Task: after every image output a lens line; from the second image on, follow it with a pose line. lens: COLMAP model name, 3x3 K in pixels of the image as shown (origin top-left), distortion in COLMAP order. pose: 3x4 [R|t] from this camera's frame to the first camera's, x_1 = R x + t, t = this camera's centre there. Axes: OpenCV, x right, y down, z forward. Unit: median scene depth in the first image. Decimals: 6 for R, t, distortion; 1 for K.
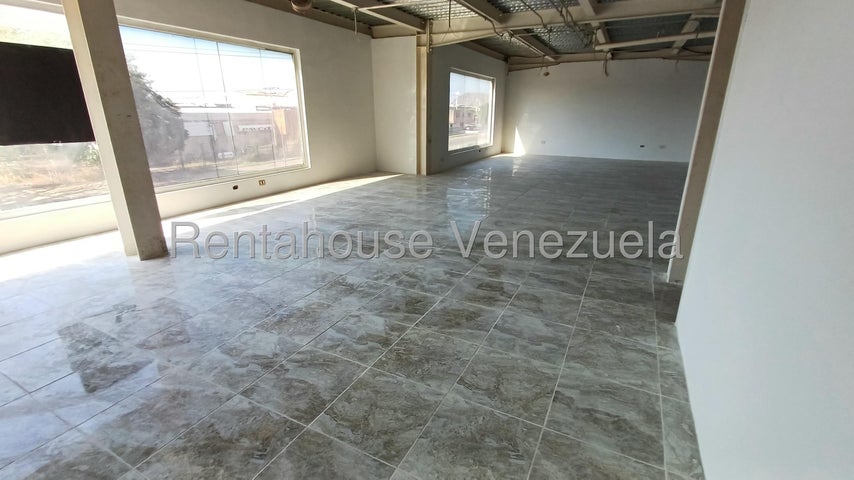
lens RADIAL K [[389.8, 0, 430.9], [0, 389.8, 236.5], [0, 0, 1]] dist [0.009466, -0.000319]
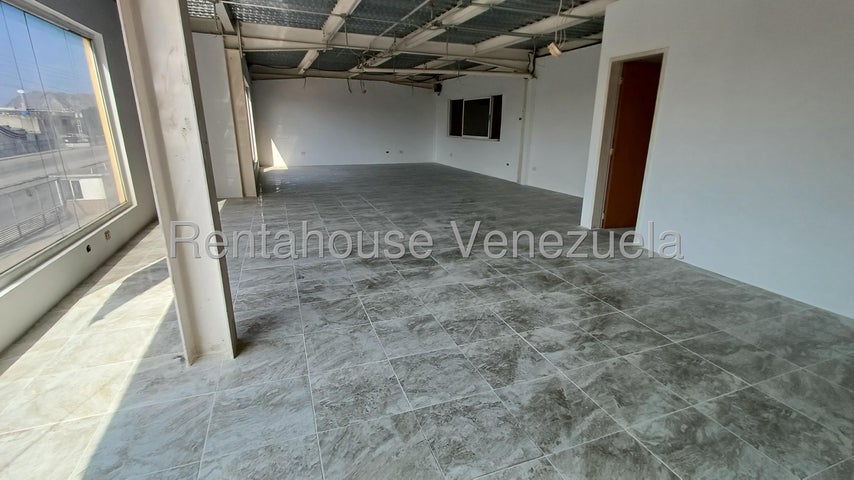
lens RADIAL K [[389.8, 0, 427.5], [0, 389.8, 244.0], [0, 0, 1]] dist [0.009466, -0.000319]
pose [[0.666914, -0.218752, 0.712302, -1.216145], [0.219872, 0.971145, 0.092383, -0.148856], [-0.711957, 0.095003, 0.695767, 0.364638]]
